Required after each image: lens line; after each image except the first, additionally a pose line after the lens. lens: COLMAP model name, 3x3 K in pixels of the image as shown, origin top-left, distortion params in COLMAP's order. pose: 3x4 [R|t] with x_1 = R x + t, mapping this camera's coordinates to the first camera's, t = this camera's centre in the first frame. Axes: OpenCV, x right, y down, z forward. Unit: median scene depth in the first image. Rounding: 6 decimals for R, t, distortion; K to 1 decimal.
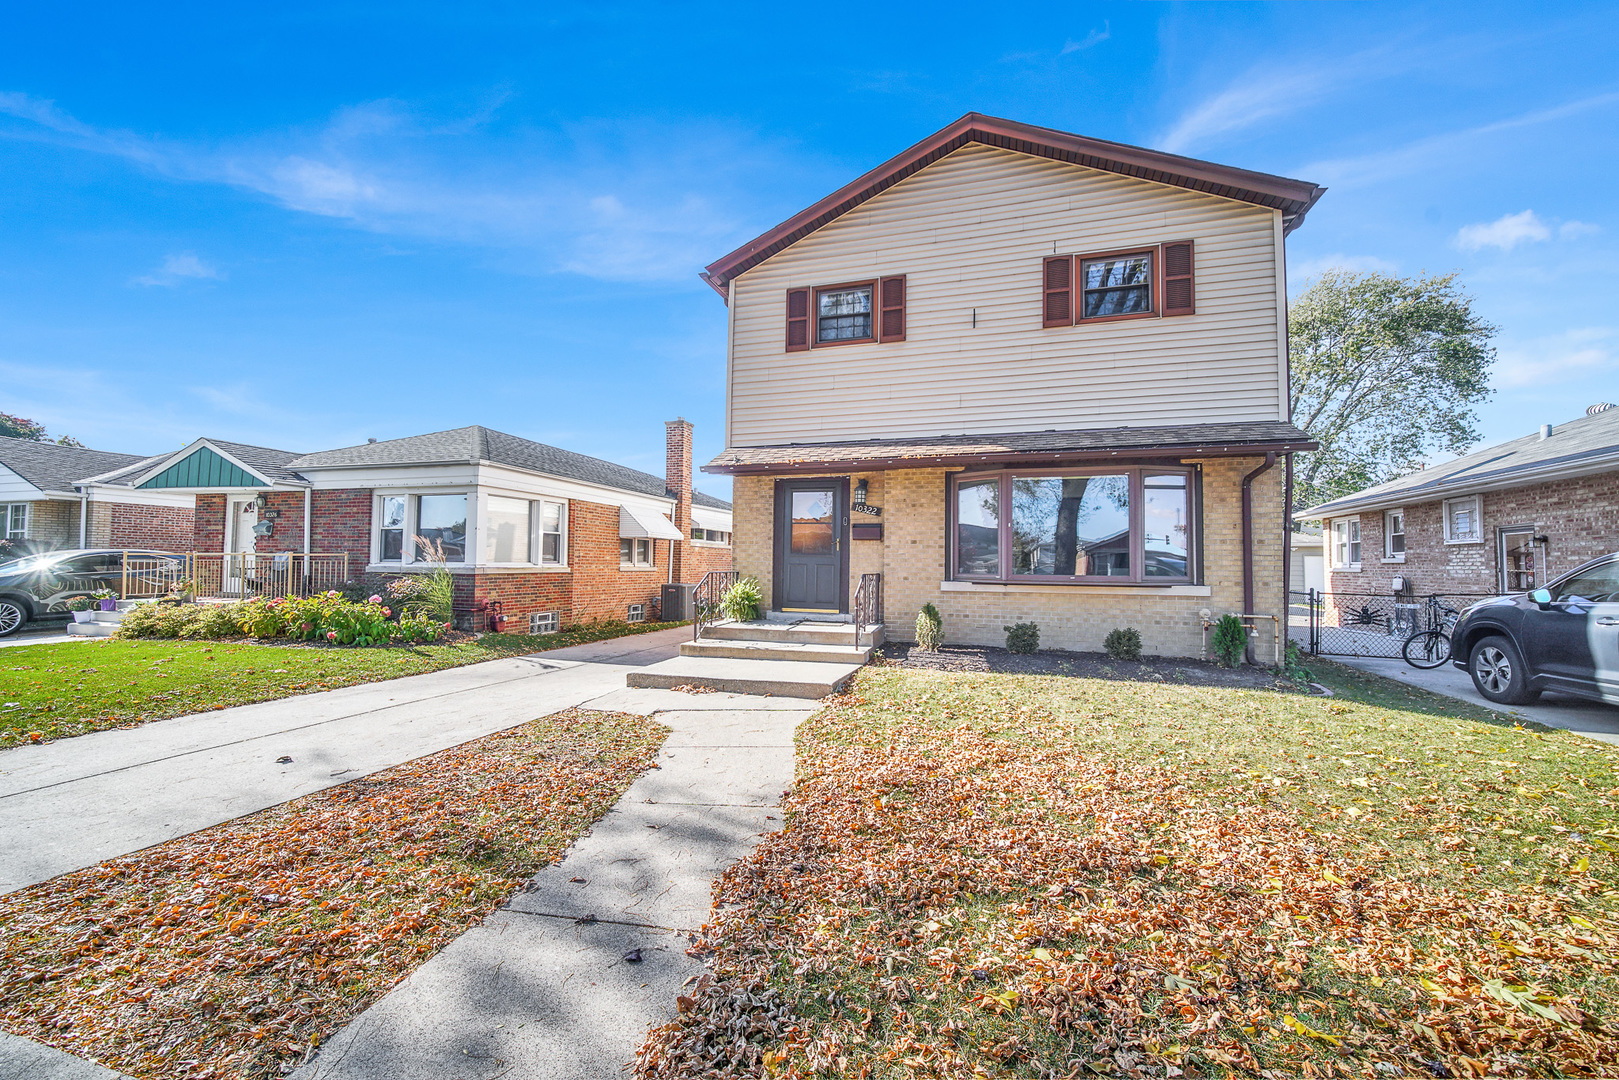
lens RADIAL K [[634.5, 0, 806.4], [0, 634.5, 537.6], [0, 0, 1]] dist [-0.006904, 0.001668]
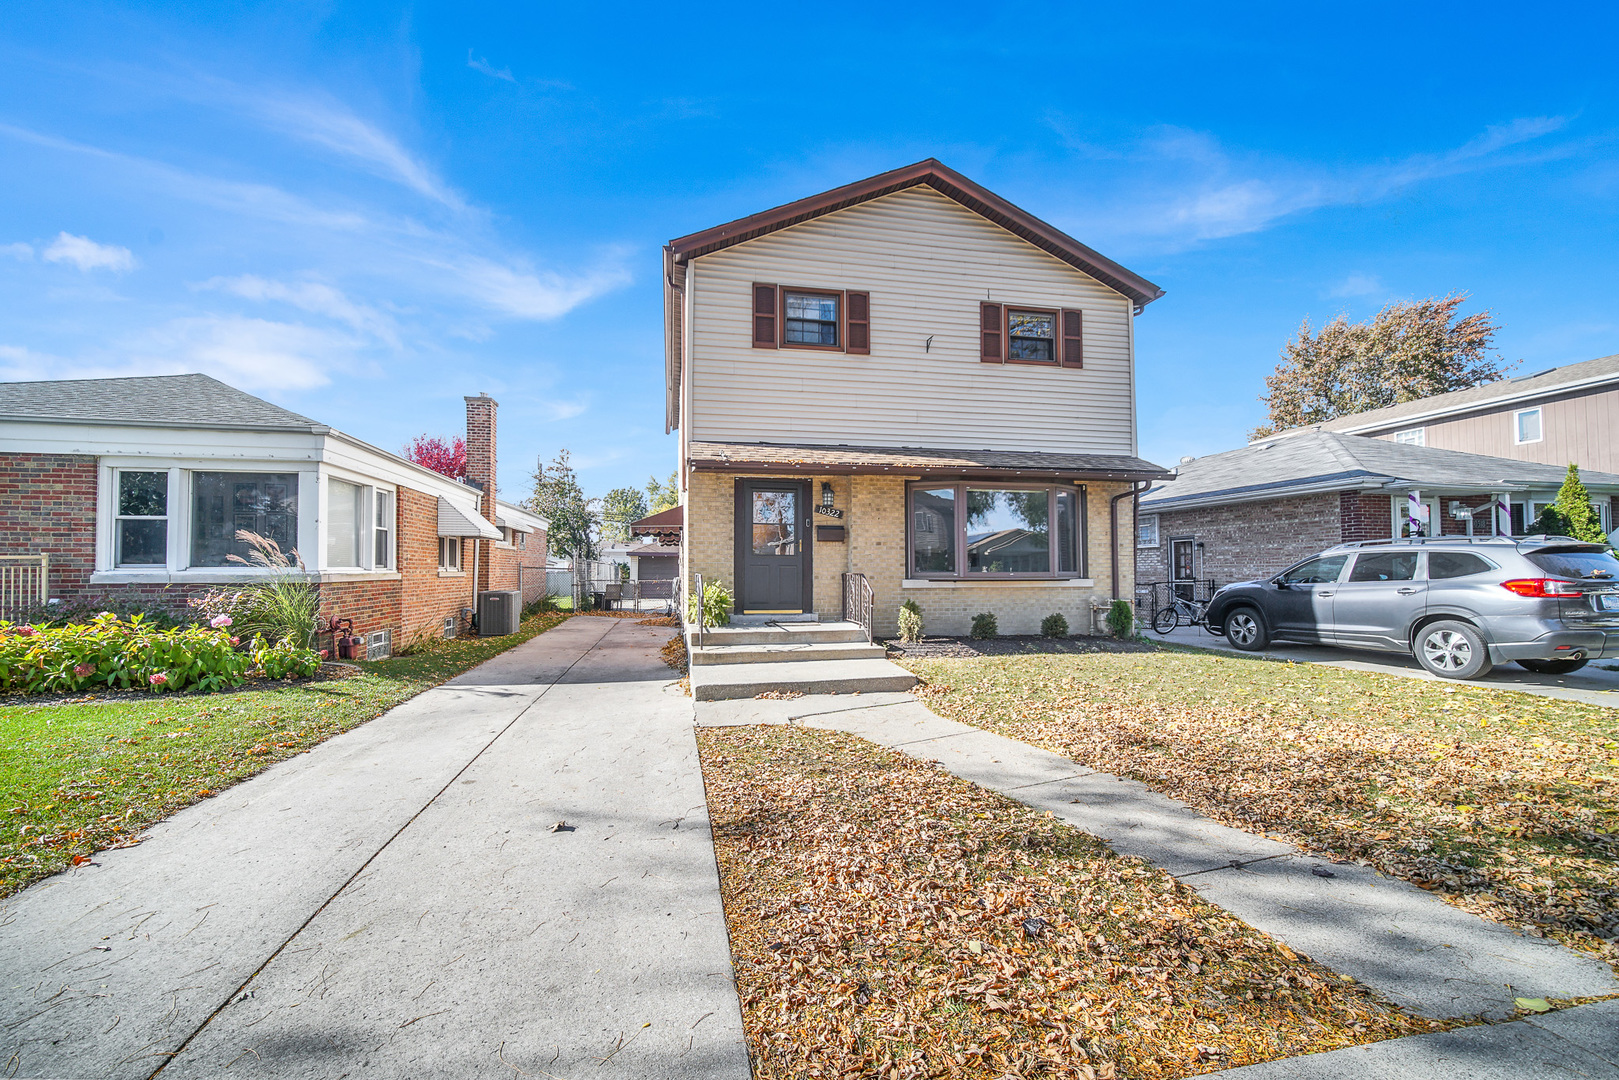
lens RADIAL K [[634.5, 0, 836.0], [0, 634.5, 551.0], [0, 0, 1]] dist [-0.006904, 0.001668]
pose [[0.883246, 0.001617, 0.468908, -0.394205], [-0.009989, 0.999832, 0.015369, 0.003328], [-0.468804, -0.018258, 0.883113, 0.080454]]
